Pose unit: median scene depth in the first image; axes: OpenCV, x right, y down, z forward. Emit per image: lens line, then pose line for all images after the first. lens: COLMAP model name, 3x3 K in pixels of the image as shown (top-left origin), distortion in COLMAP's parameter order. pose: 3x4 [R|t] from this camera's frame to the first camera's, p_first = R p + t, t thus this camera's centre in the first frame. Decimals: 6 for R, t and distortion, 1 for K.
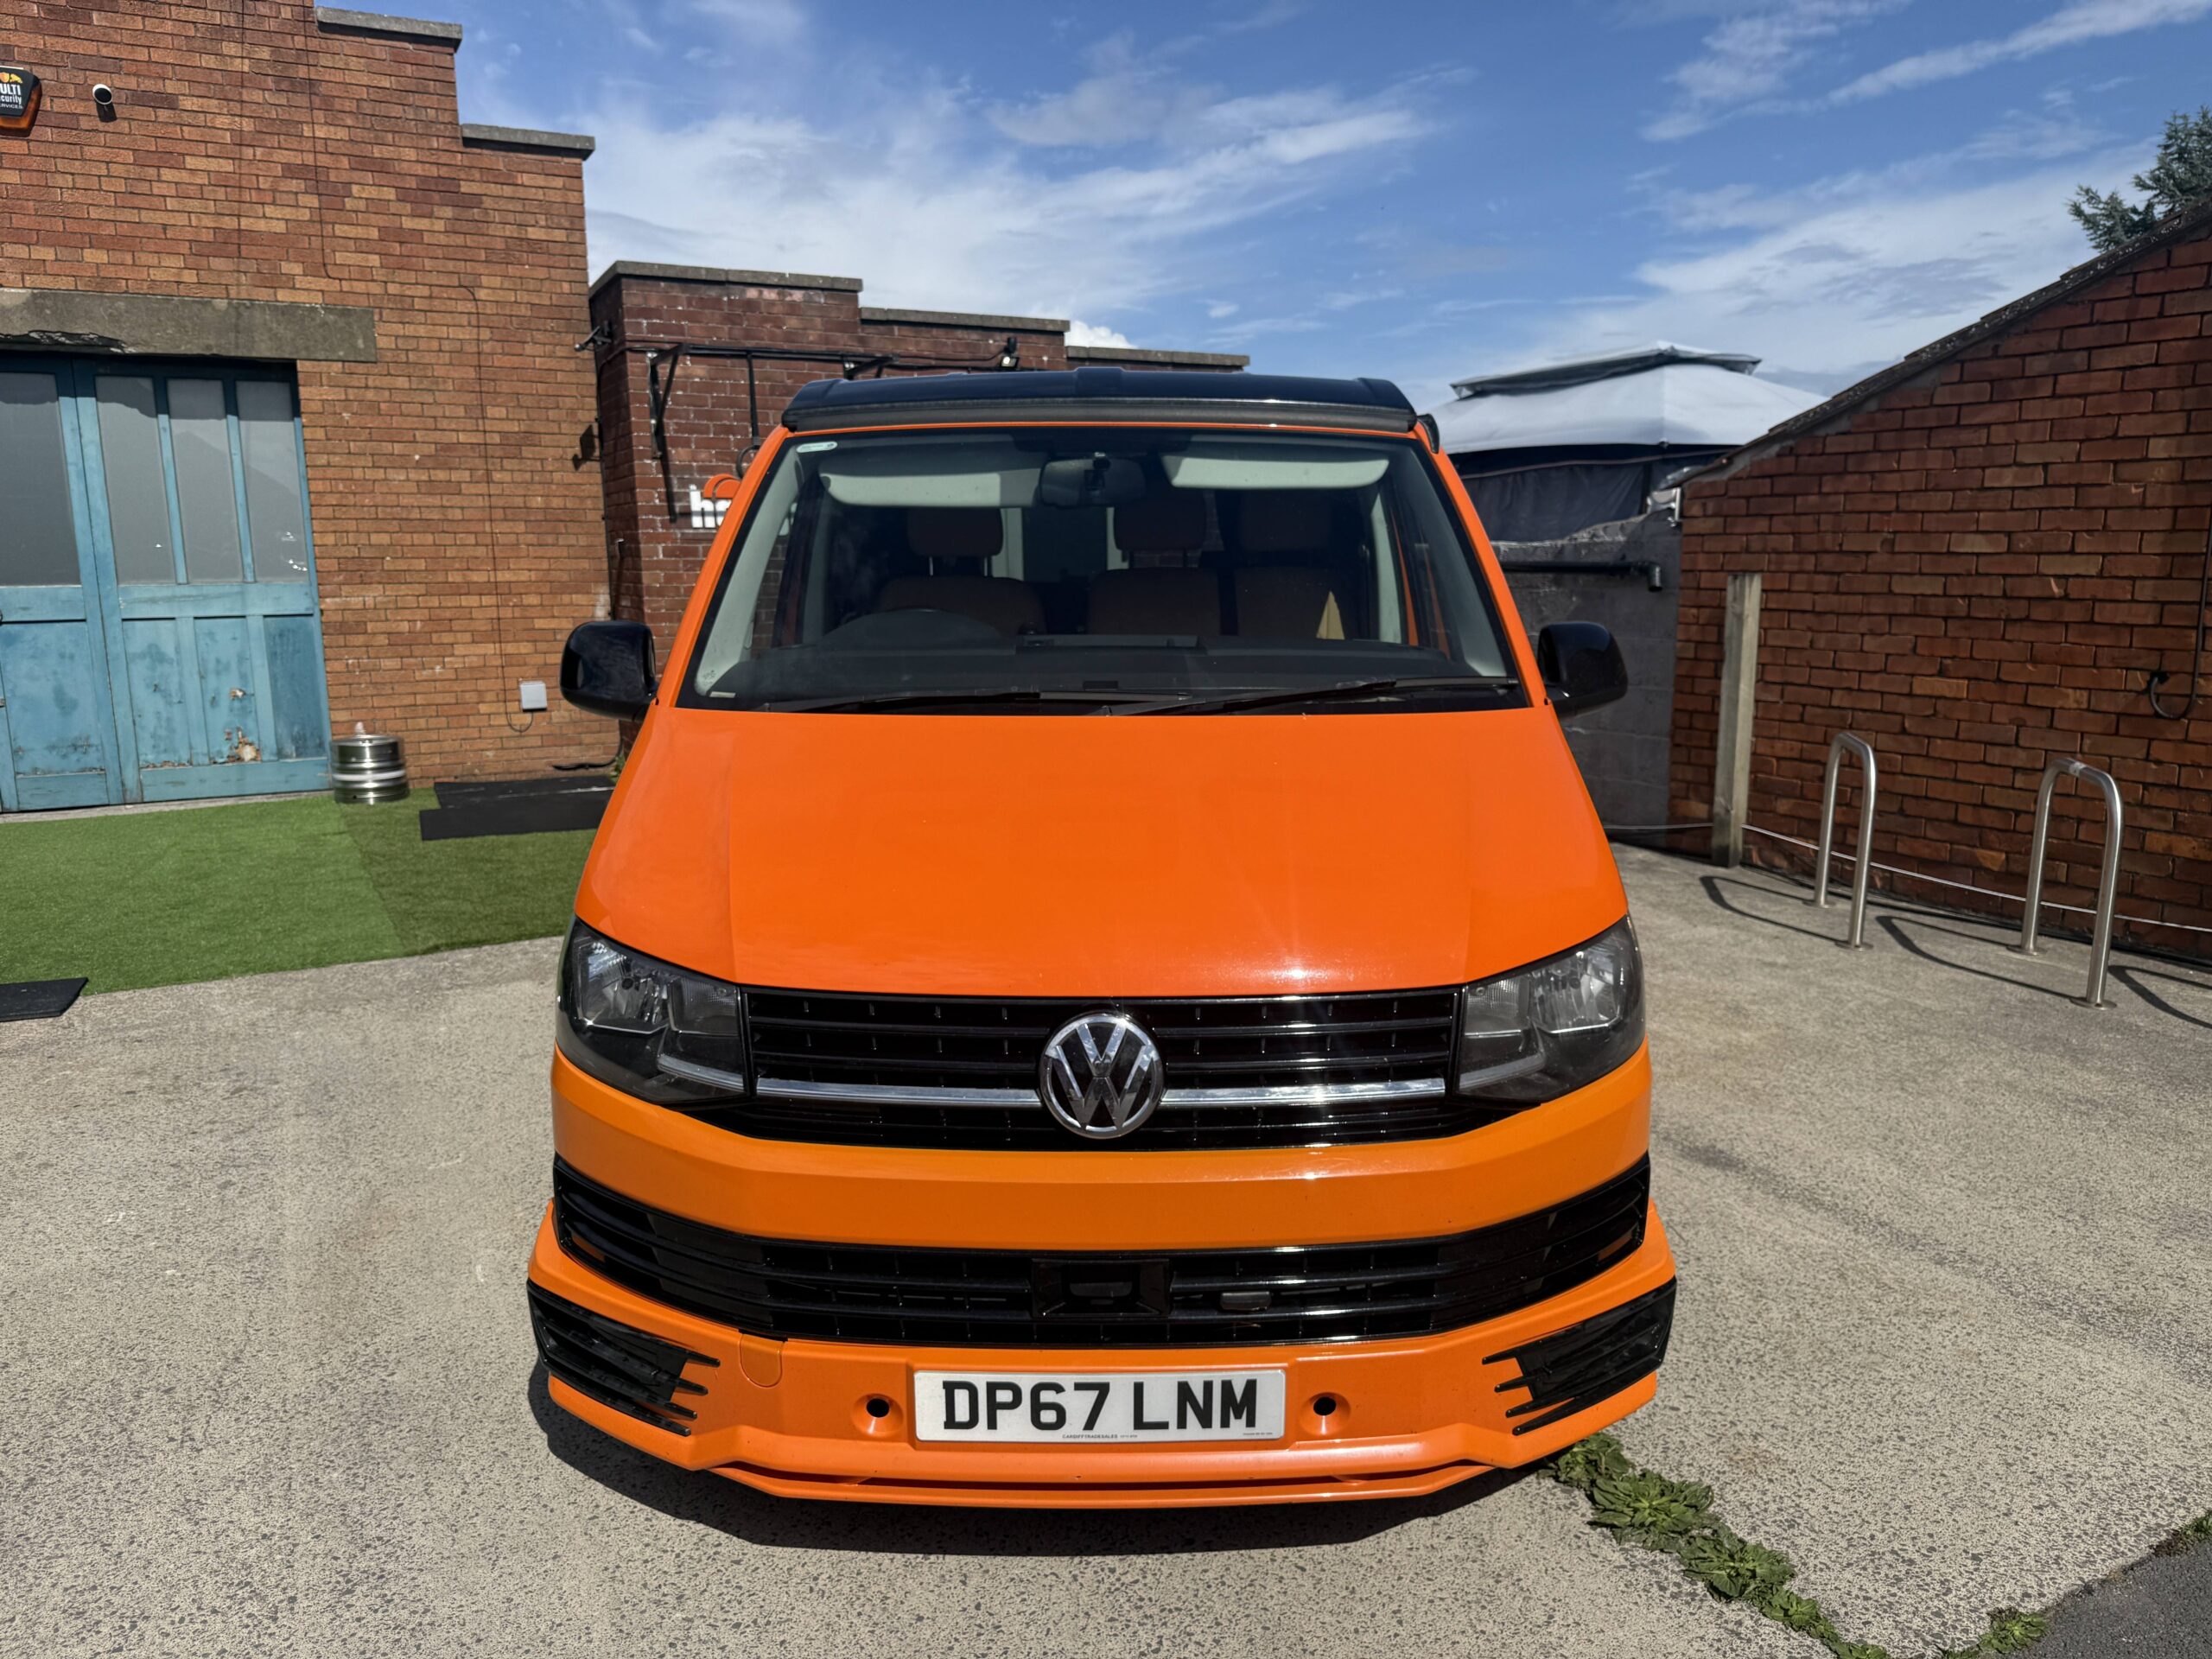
lens RADIAL K [[1556.5, 0, 1105.8], [0, 1556.5, 859.1], [0, 0, 1]] dist [0.010647, -0.026500]
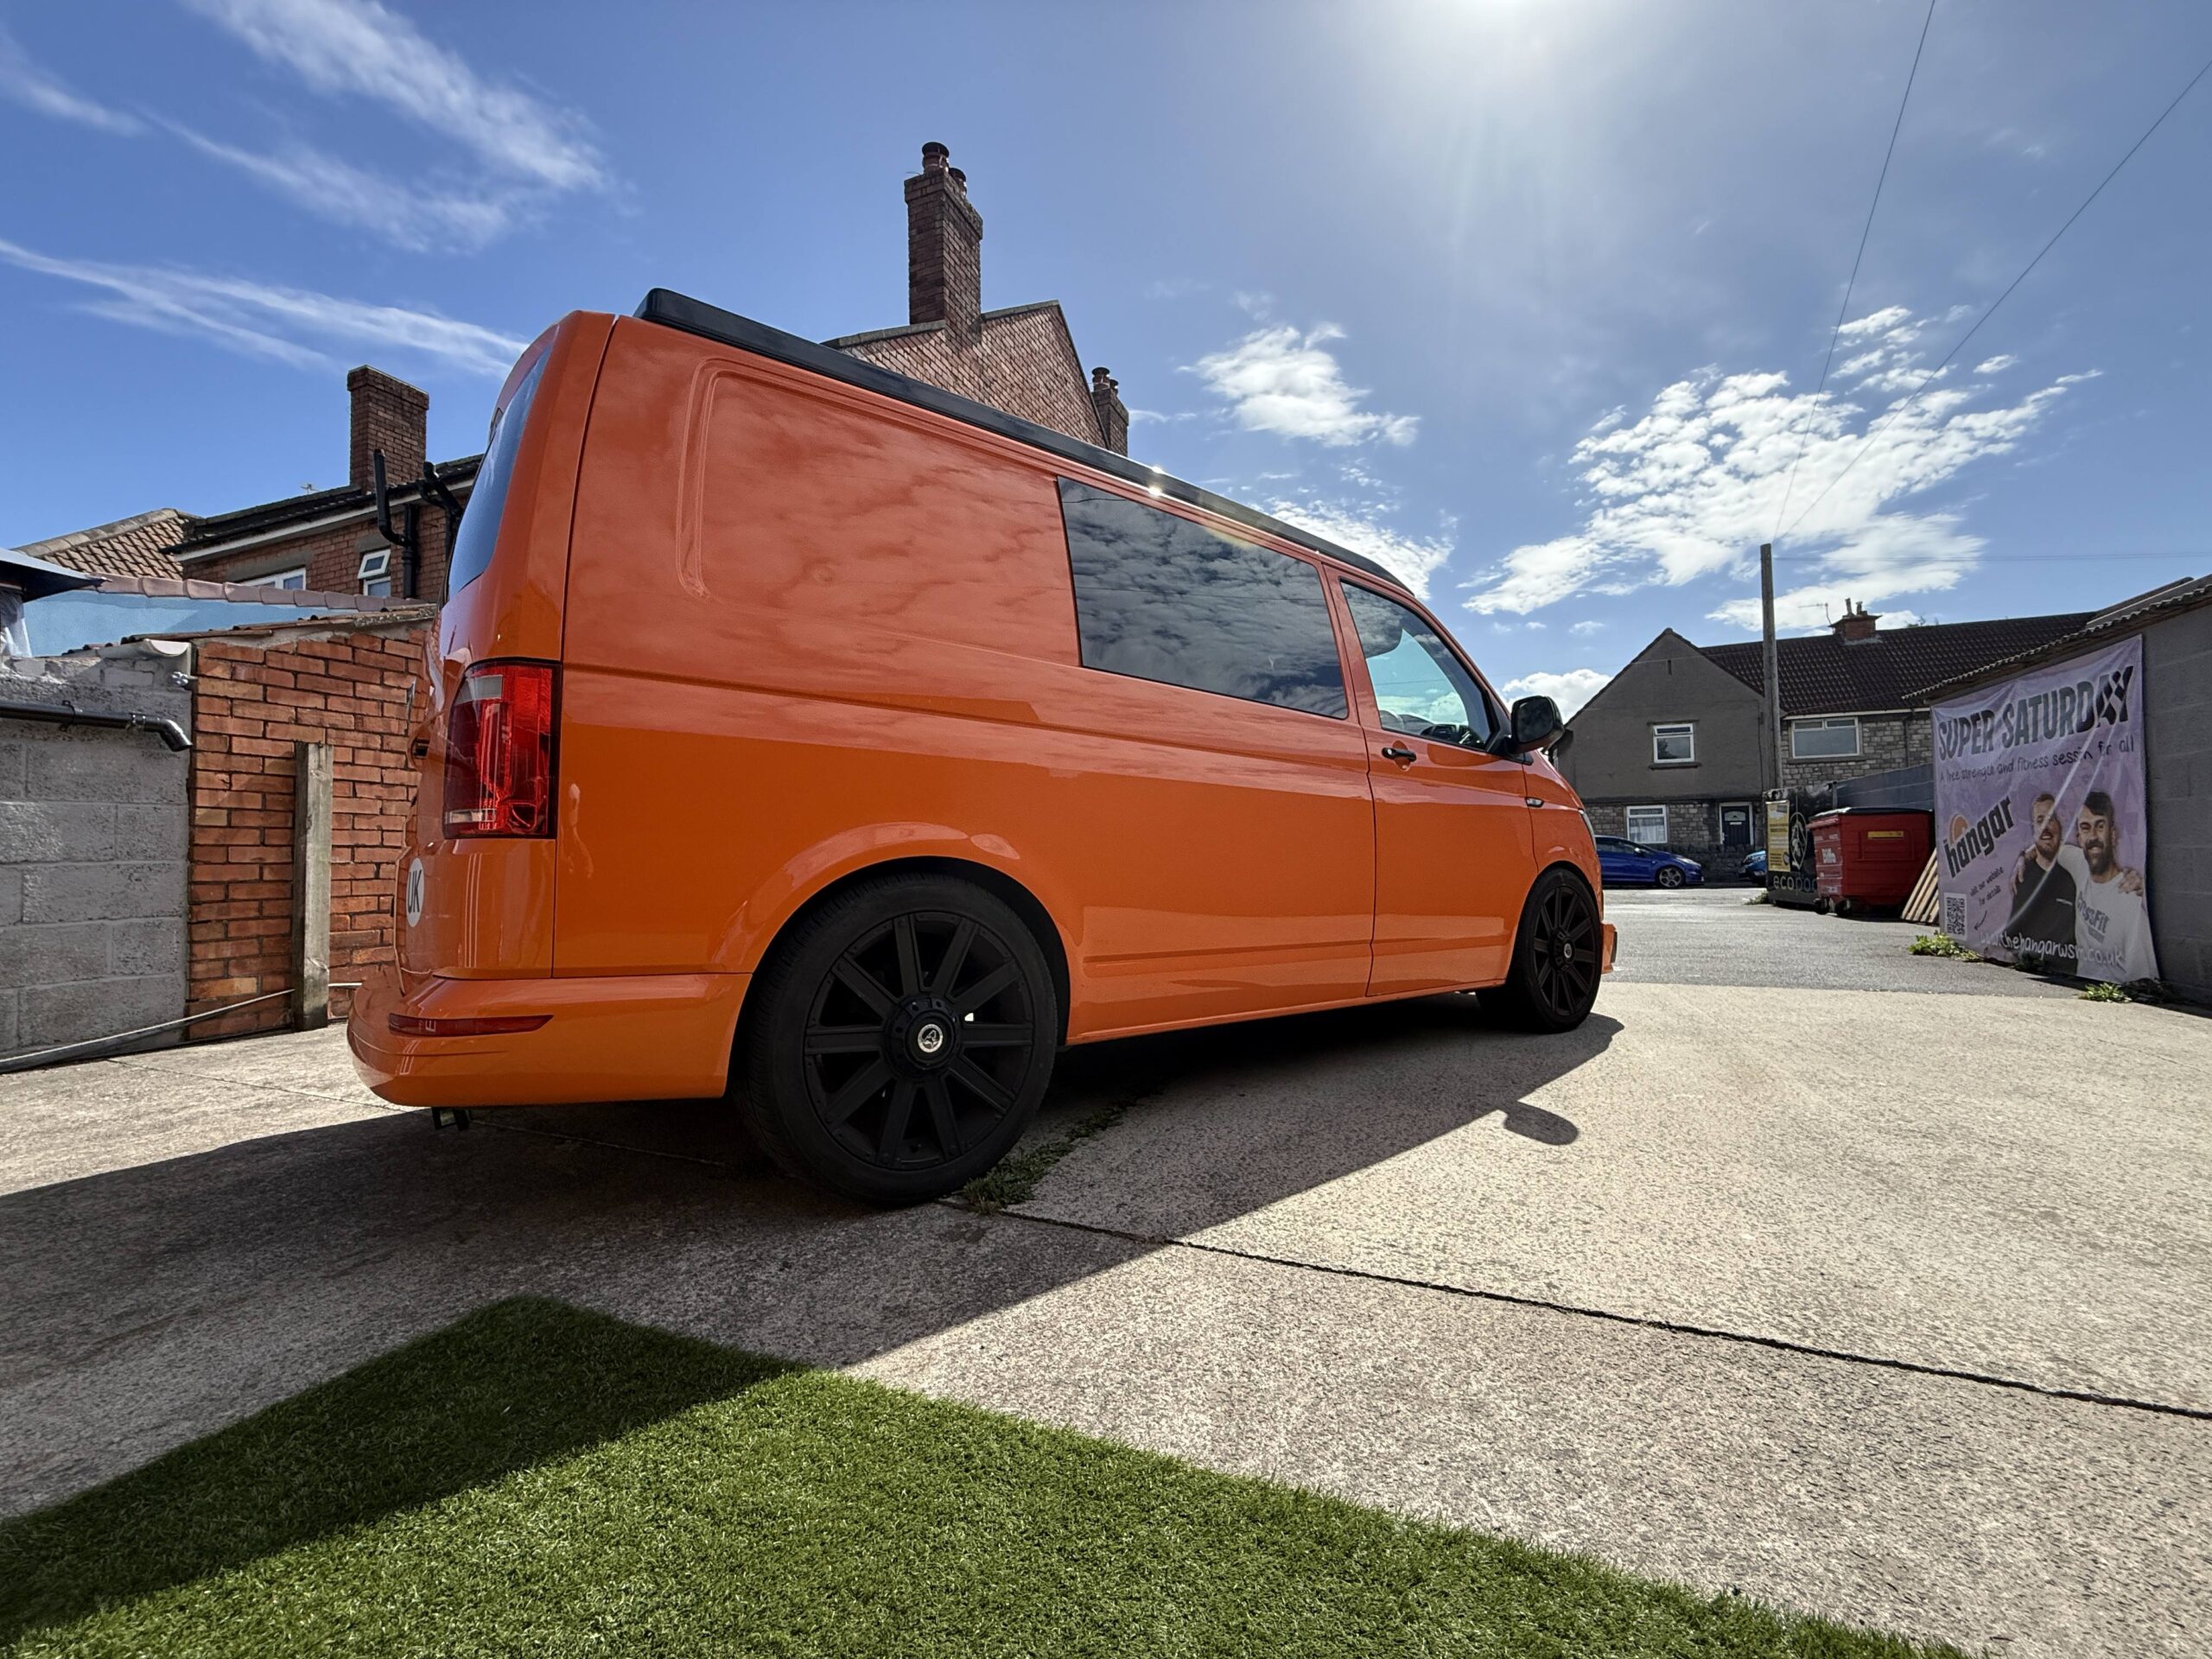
lens RADIAL K [[881.1, 0, 1096.5], [0, 881.1, 846.4], [0, 0, 1]] dist [0.000486, -0.000526]
pose [[-0.614531, 0.030436, 0.788305, -0.439077], [0.175772, 0.979419, 0.099210, -0.092911], [-0.769062, 0.199530, -0.607233, 1.107143]]
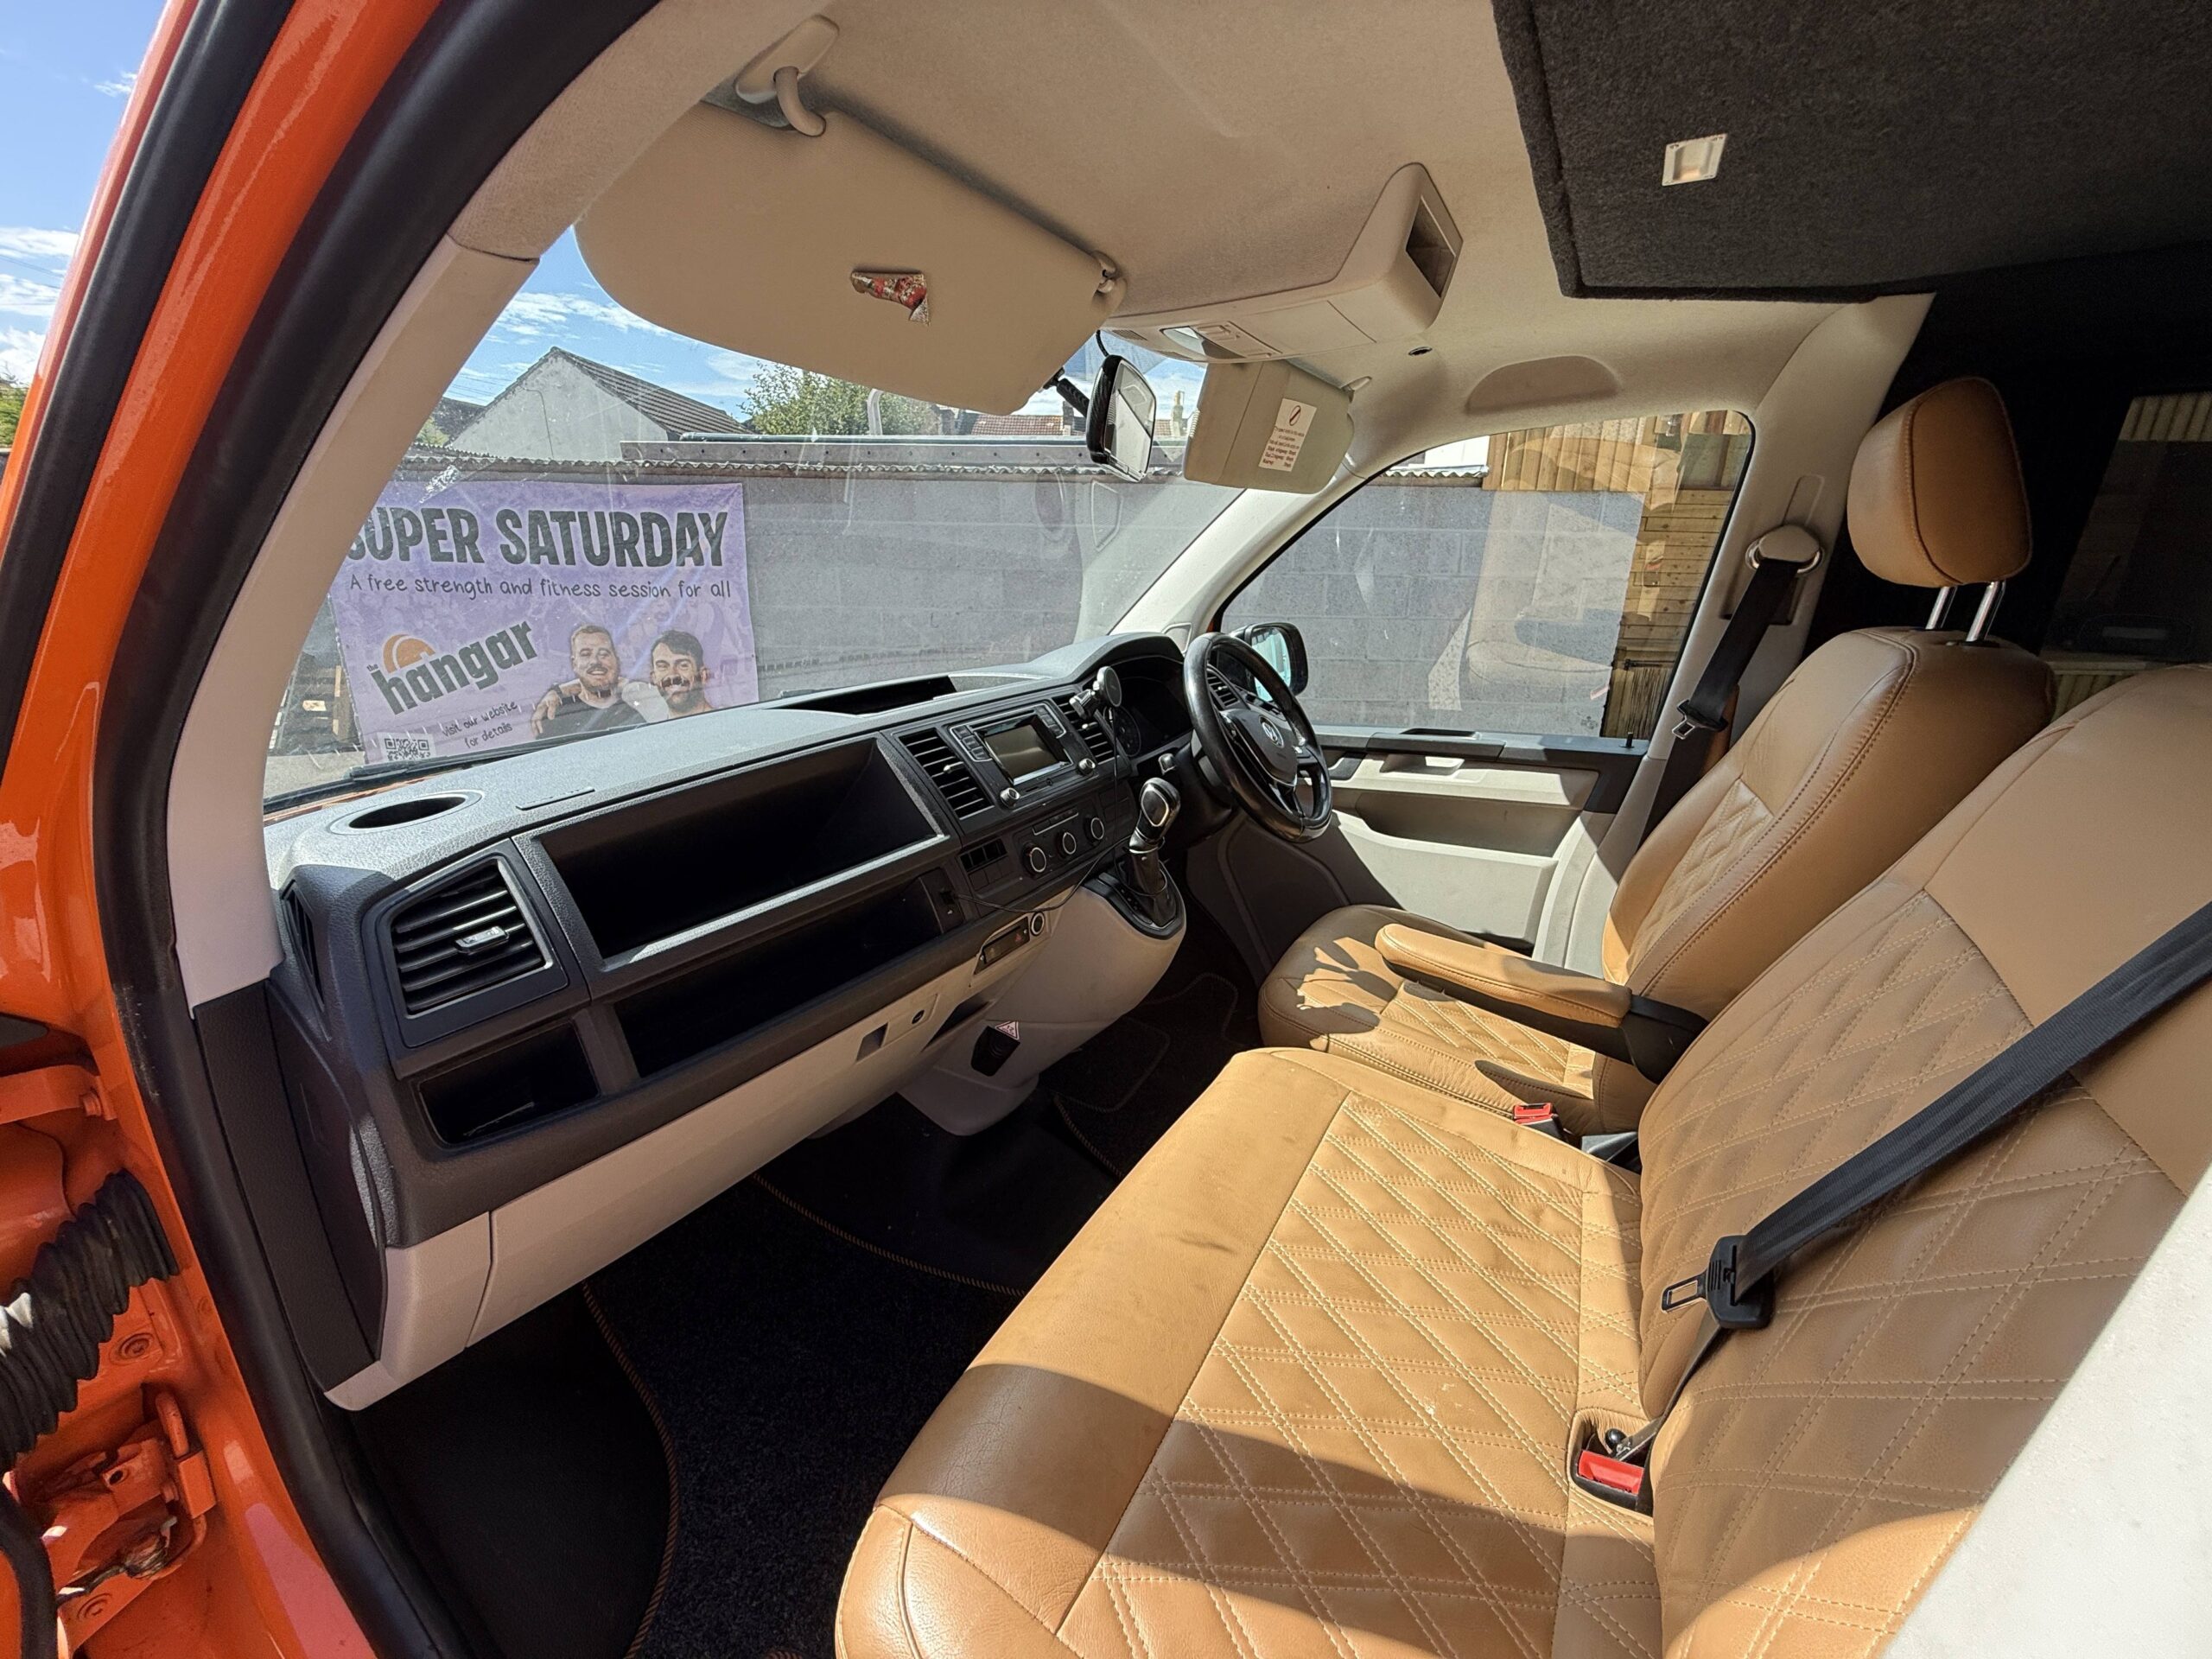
lens RADIAL K [[881.1, 0, 1106.0], [0, 881.1, 832.5], [0, 0, 1]] dist [0.000486, -0.000526]
pose [[-0.494719, 0.263432, -0.828165, 0.152844], [-0.185294, 0.899064, 0.396673, -0.129517], [0.849070, 0.349695, -0.395971, 0.635430]]
